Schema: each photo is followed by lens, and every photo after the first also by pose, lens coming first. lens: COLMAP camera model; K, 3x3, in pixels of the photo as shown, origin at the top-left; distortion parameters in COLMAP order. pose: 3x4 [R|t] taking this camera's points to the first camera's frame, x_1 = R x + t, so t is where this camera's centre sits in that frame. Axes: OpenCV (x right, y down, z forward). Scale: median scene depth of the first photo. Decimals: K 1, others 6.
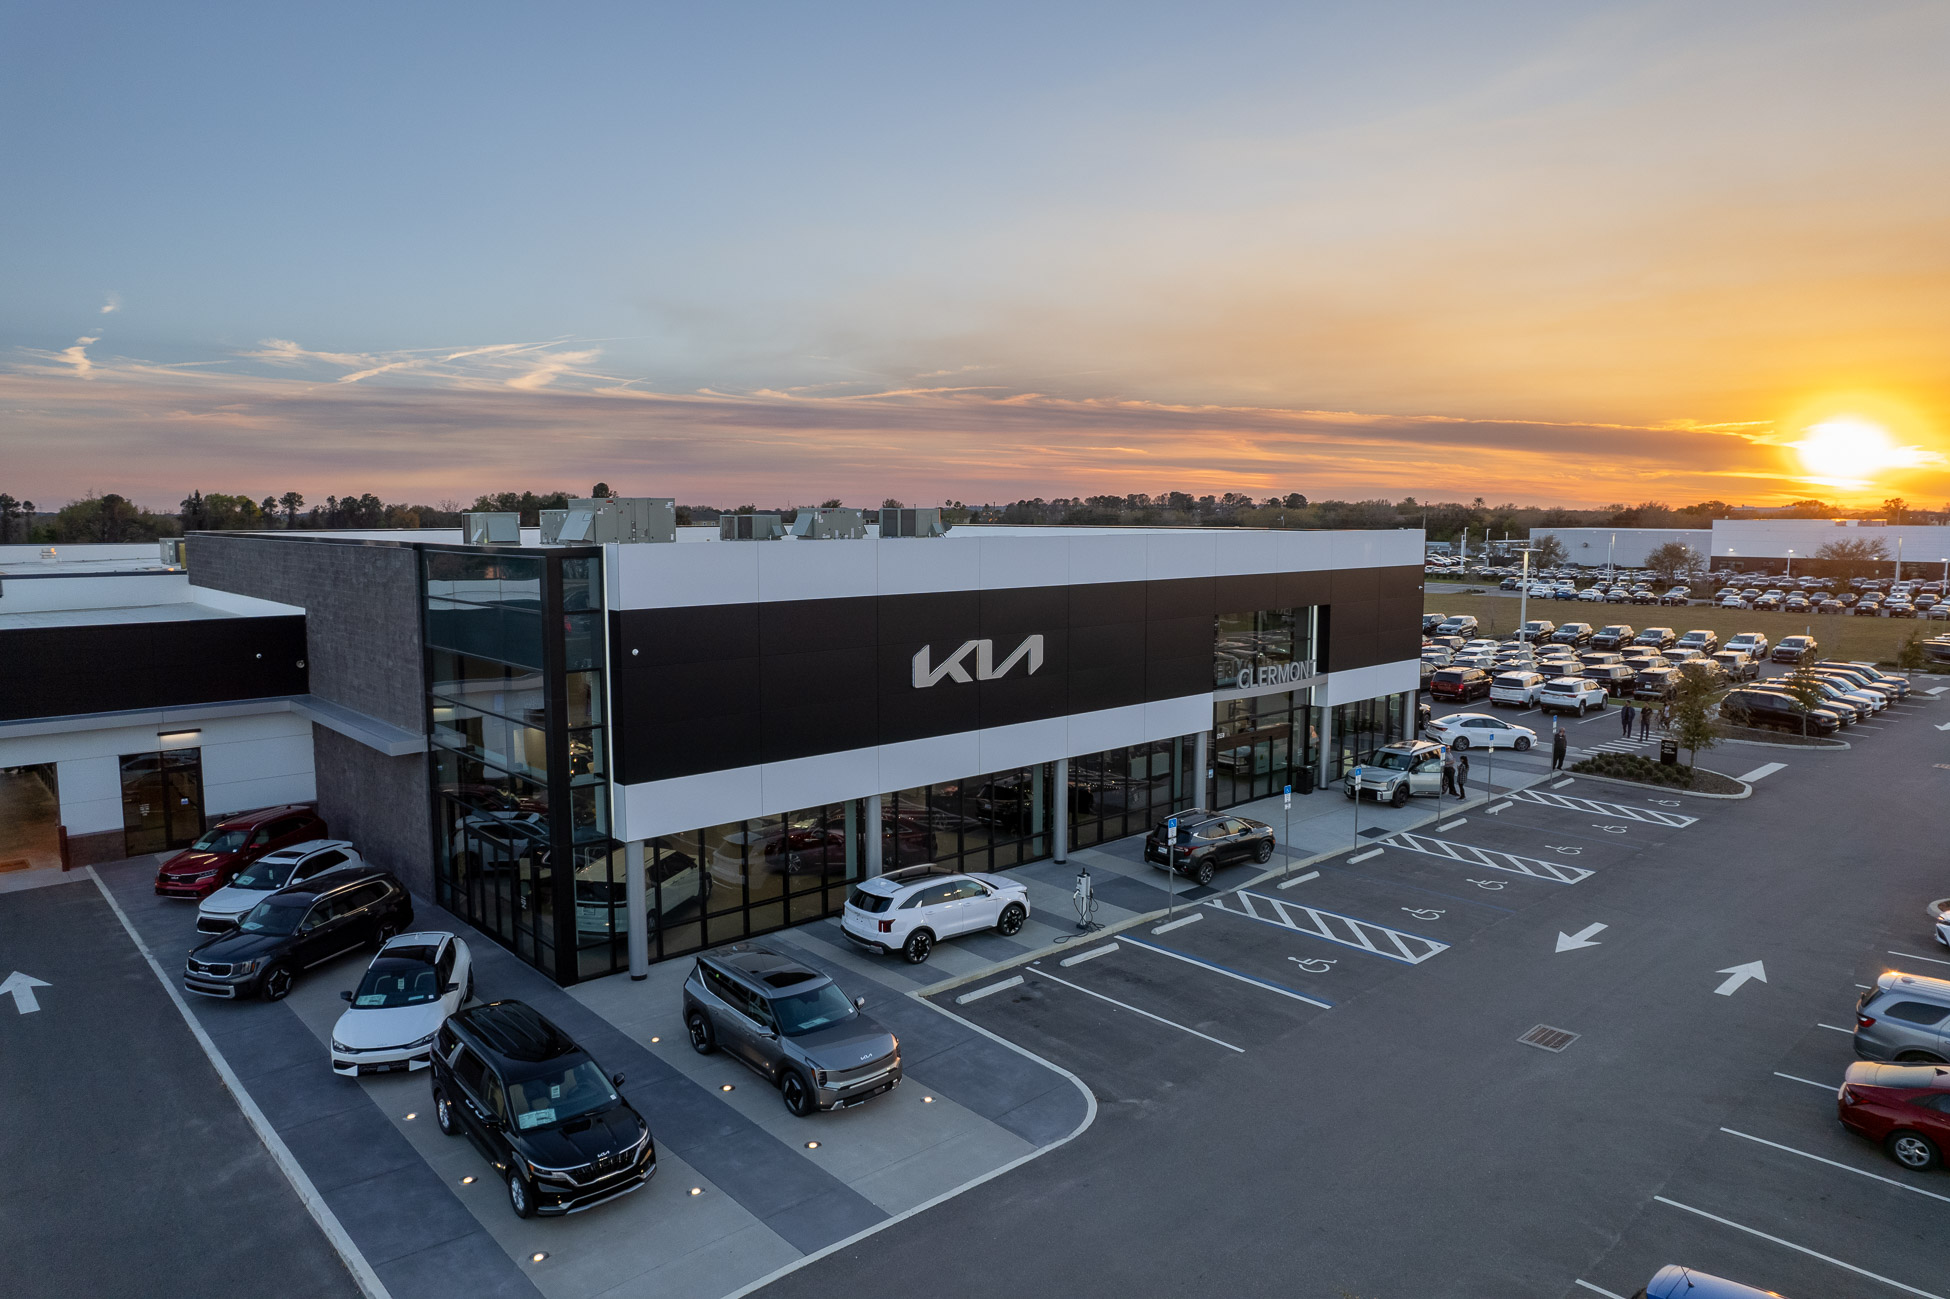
lens RADIAL K [[1247.7, 0, 984.5], [0, 1247.7, 643.8], [0, 0, 1]] dist [-0.087234, 0.079486]
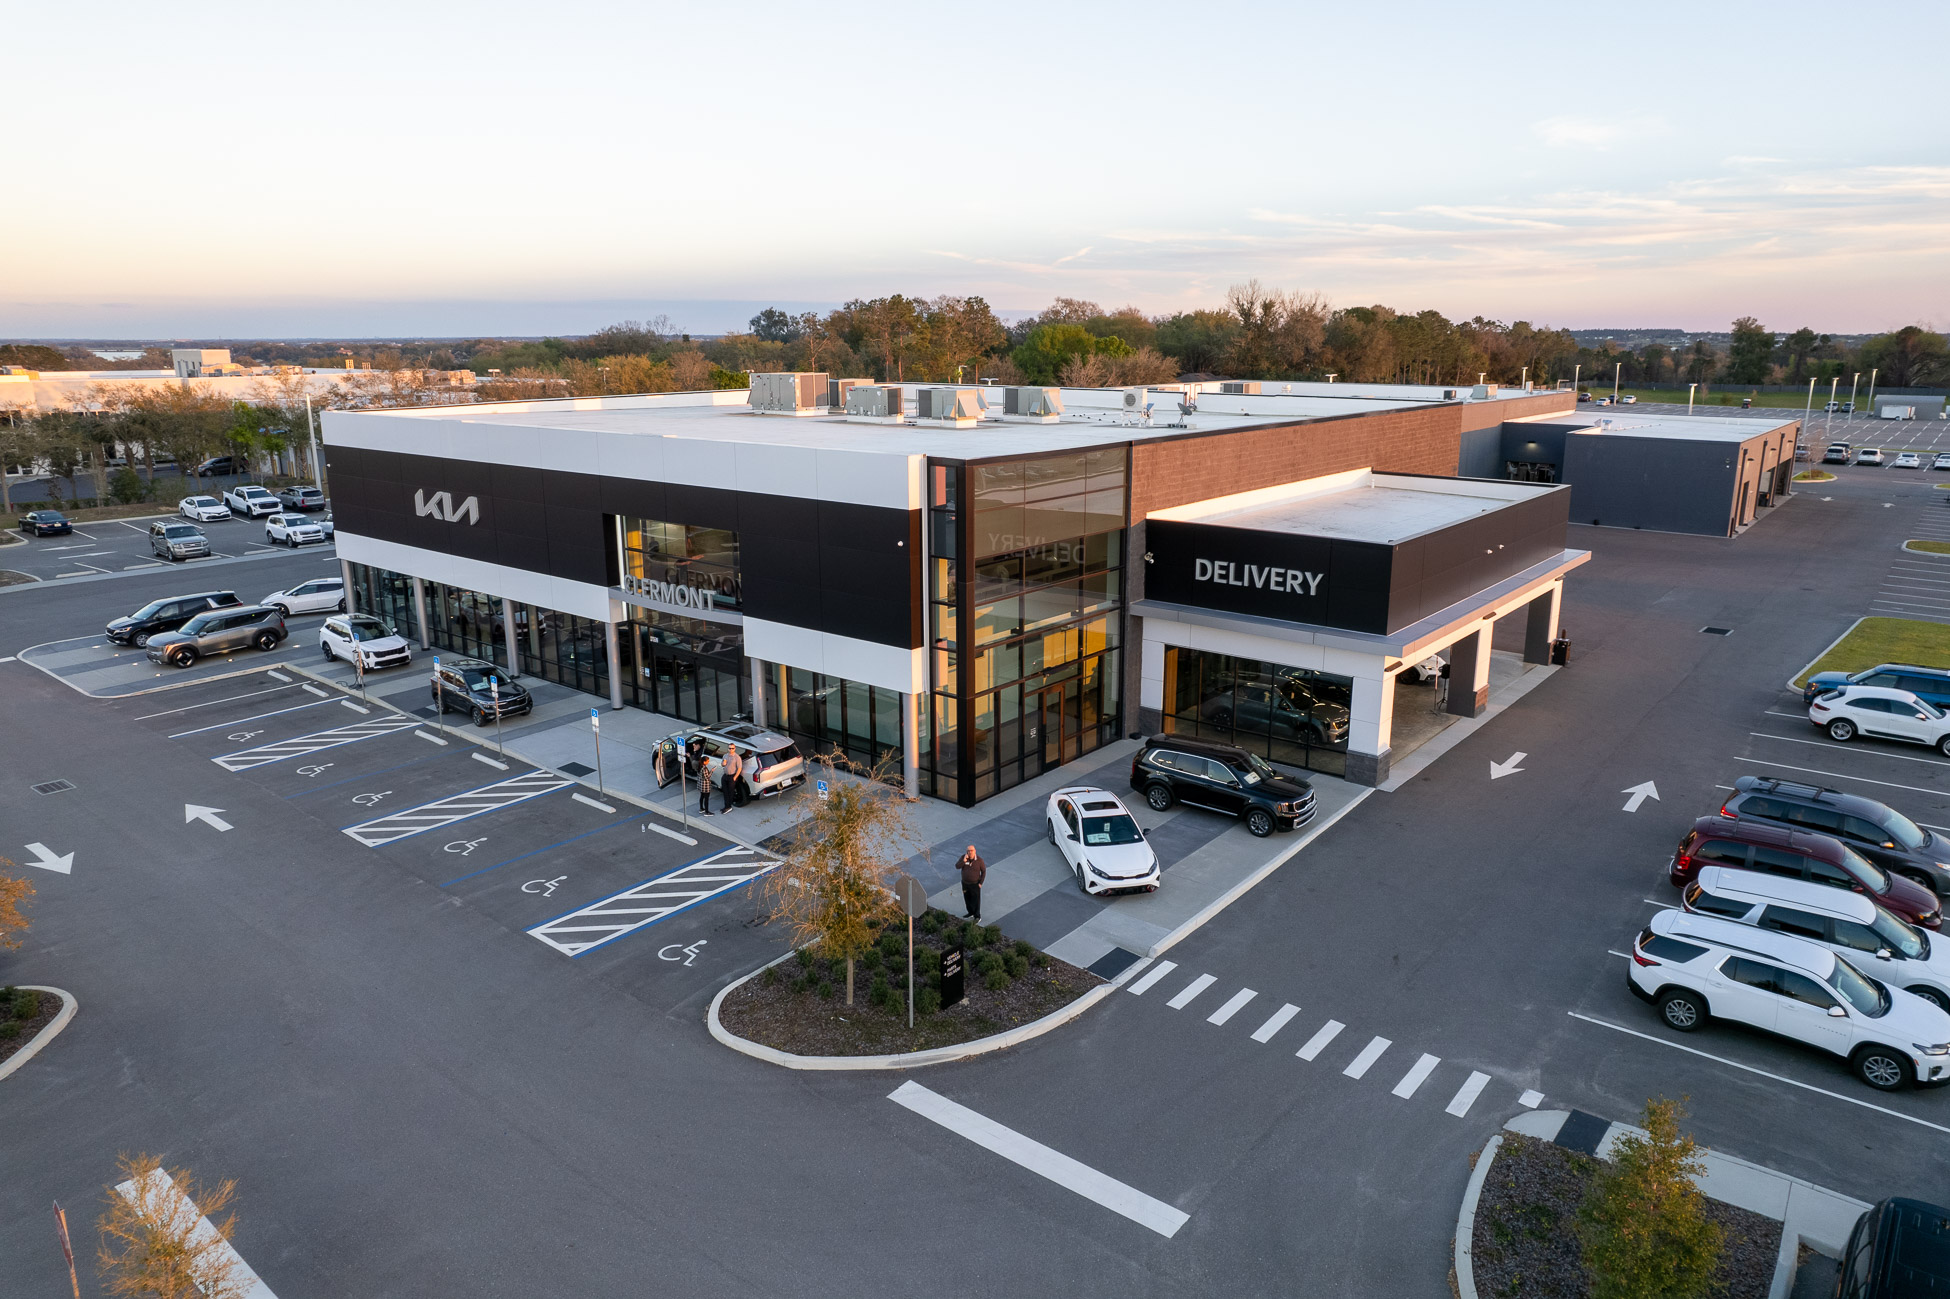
lens RADIAL K [[1257.3, 0, 984.7], [0, 1257.3, 648.6], [0, 0, 1]] dist [-0.078209, 0.062838]
pose [[0.144796, 0.241727, -0.959480, 1.608517], [-0.103959, 0.968049, 0.228197, -0.235575], [0.983985, 0.066705, 0.165299, 1.483592]]
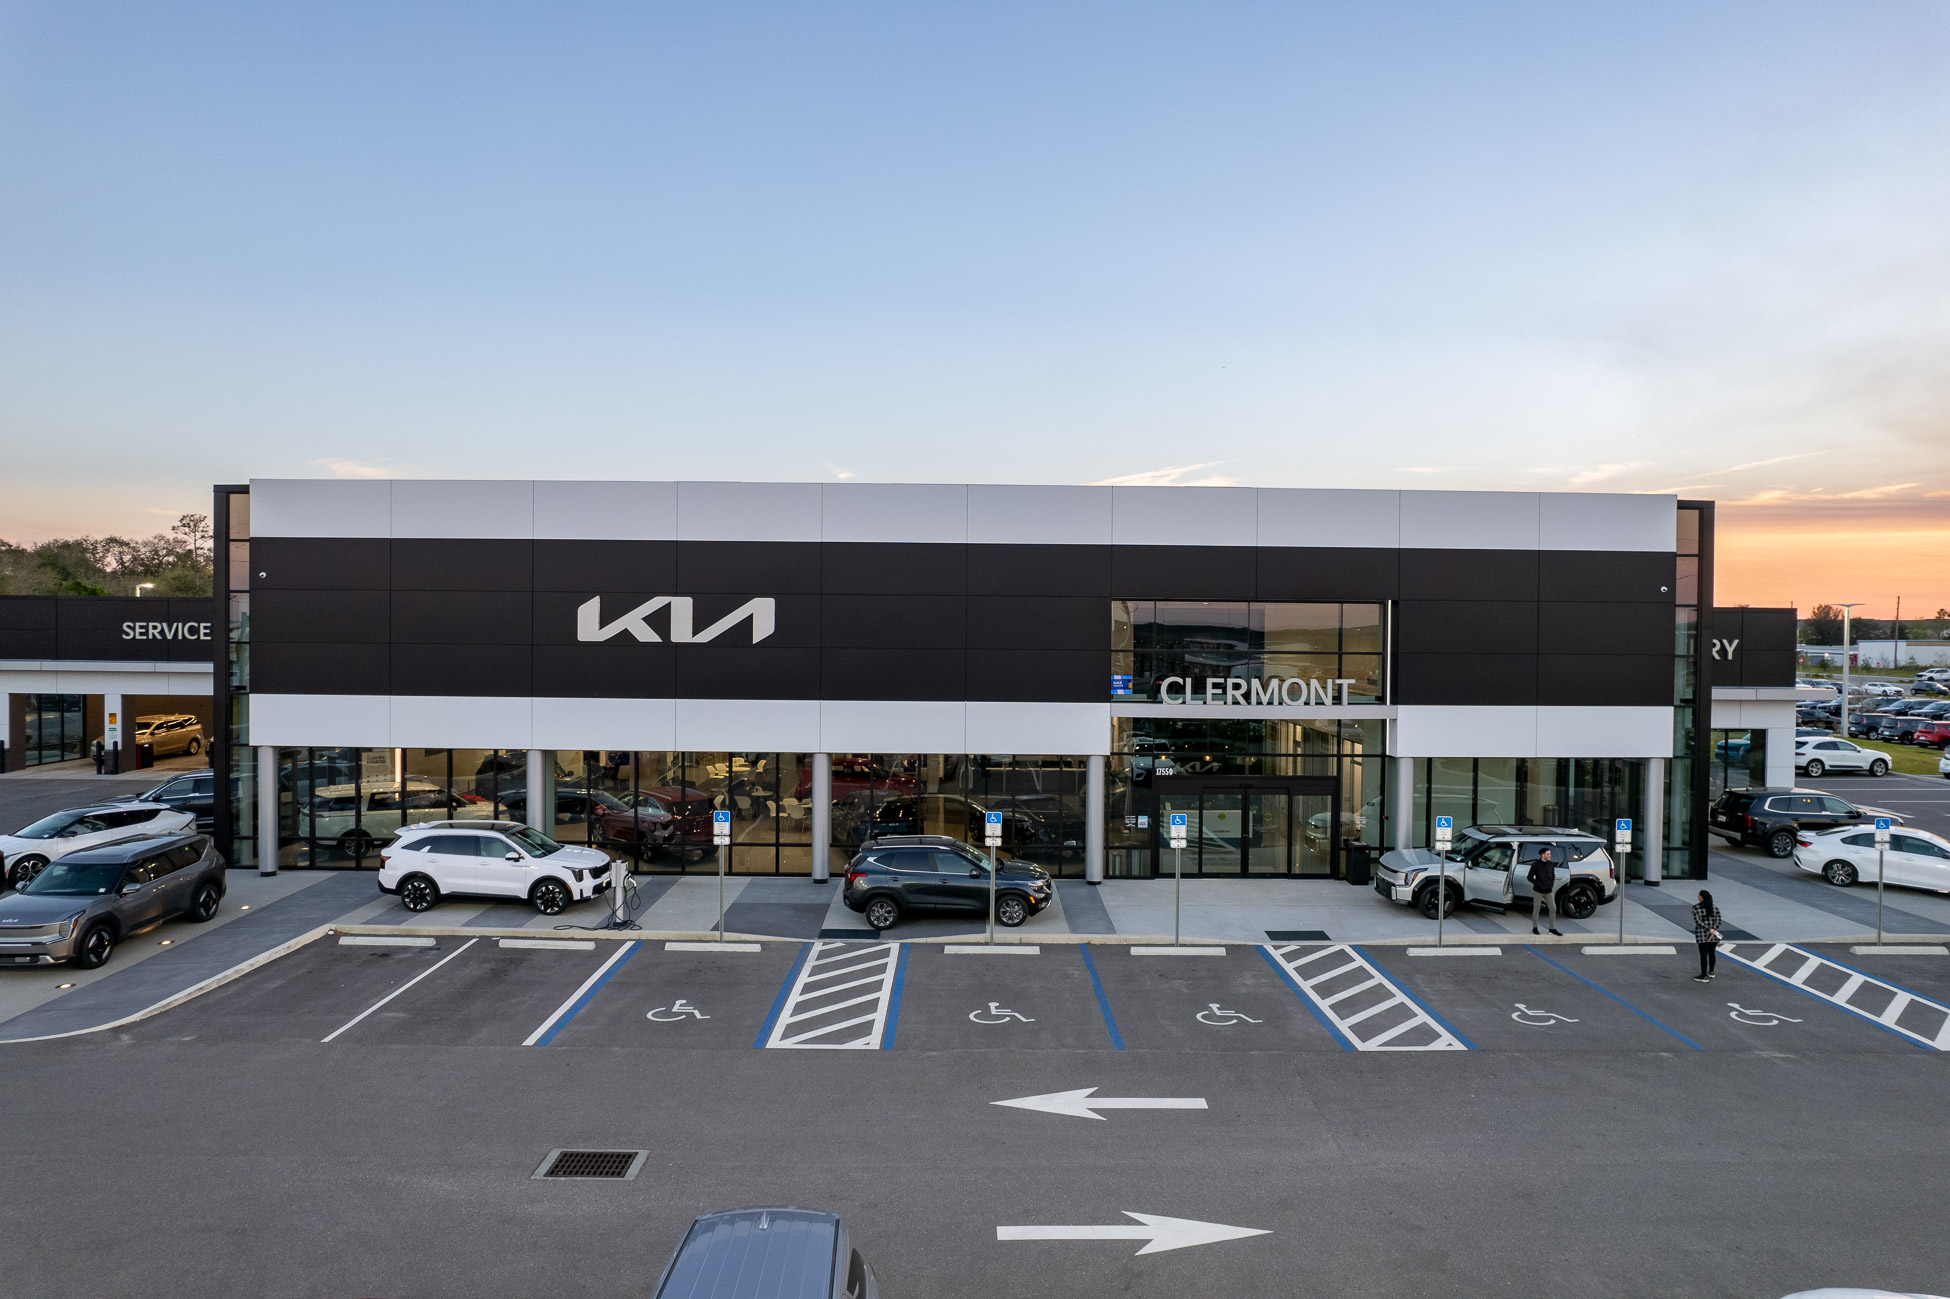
lens RADIAL K [[1247.7, 0, 984.5], [0, 1247.7, 643.8], [0, 0, 1]] dist [-0.087234, 0.079486]
pose [[0.743522, 0.018373, -0.668459, 0.804022], [-0.080681, 0.994785, -0.062398, 0.072329], [0.663827, 0.100326, 0.741127, 0.527106]]
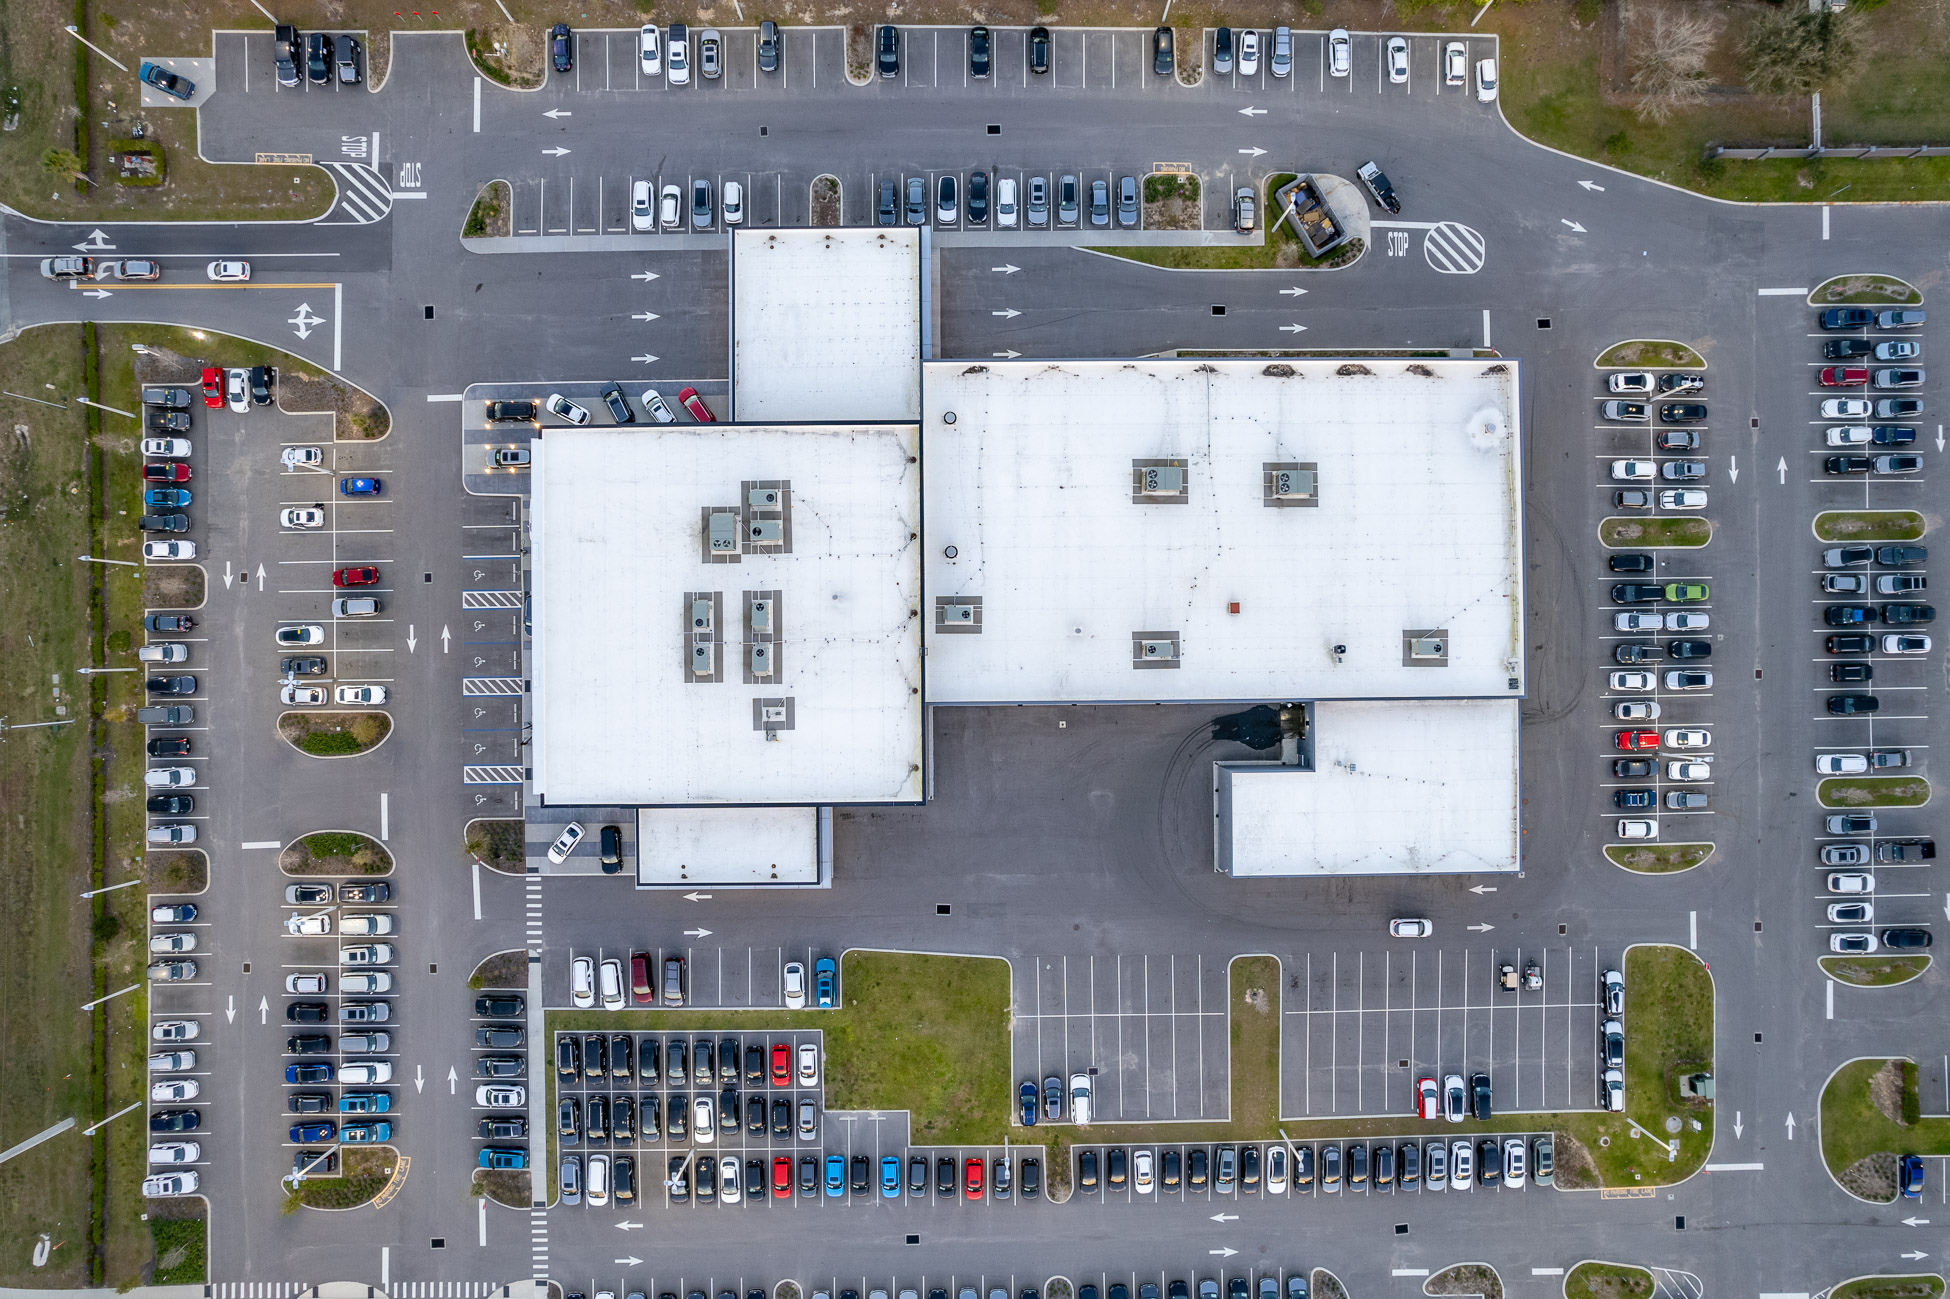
lens RADIAL K [[1241.5, 0, 983.8], [0, 1241.5, 645.2], [0, 0, 1]] dist [-0.078659, 0.067662]
pose [[-0.669239, 0.742829, -0.018004, -0.643455], [-0.086992, -0.054265, 0.994730, -4.036029], [0.737937, 0.667279, 0.100936, 1.922523]]
